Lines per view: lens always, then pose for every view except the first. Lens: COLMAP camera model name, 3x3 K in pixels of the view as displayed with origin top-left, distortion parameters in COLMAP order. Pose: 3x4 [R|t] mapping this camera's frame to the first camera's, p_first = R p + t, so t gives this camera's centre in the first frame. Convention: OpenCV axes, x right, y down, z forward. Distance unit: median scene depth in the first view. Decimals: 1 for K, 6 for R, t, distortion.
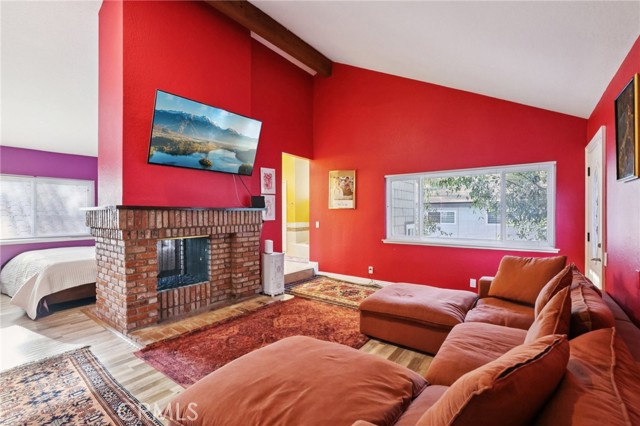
lens RADIAL K [[291.9, 0, 321.9], [0, 291.9, 212.3], [0, 0, 1]] dist [-0.018504, -0.000044]
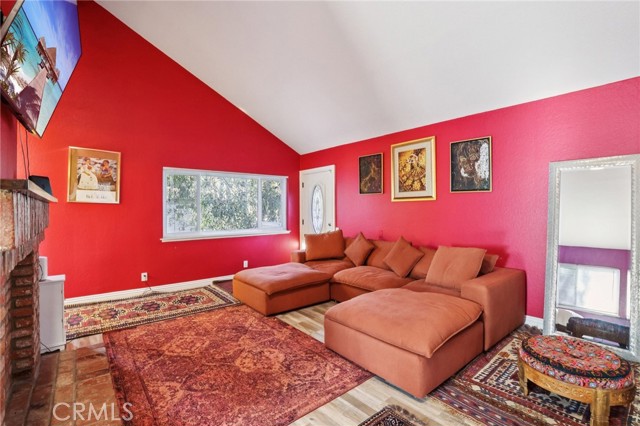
lens RADIAL K [[291.9, 0, 321.9], [0, 291.9, 212.3], [0, 0, 1]] dist [-0.018504, -0.000044]
pose [[0.237564, -0.009982, 0.971321, -0.618723], [0.001944, 0.999950, 0.009801, 0.006613], [-0.971370, -0.000440, 0.237571, 0.366348]]
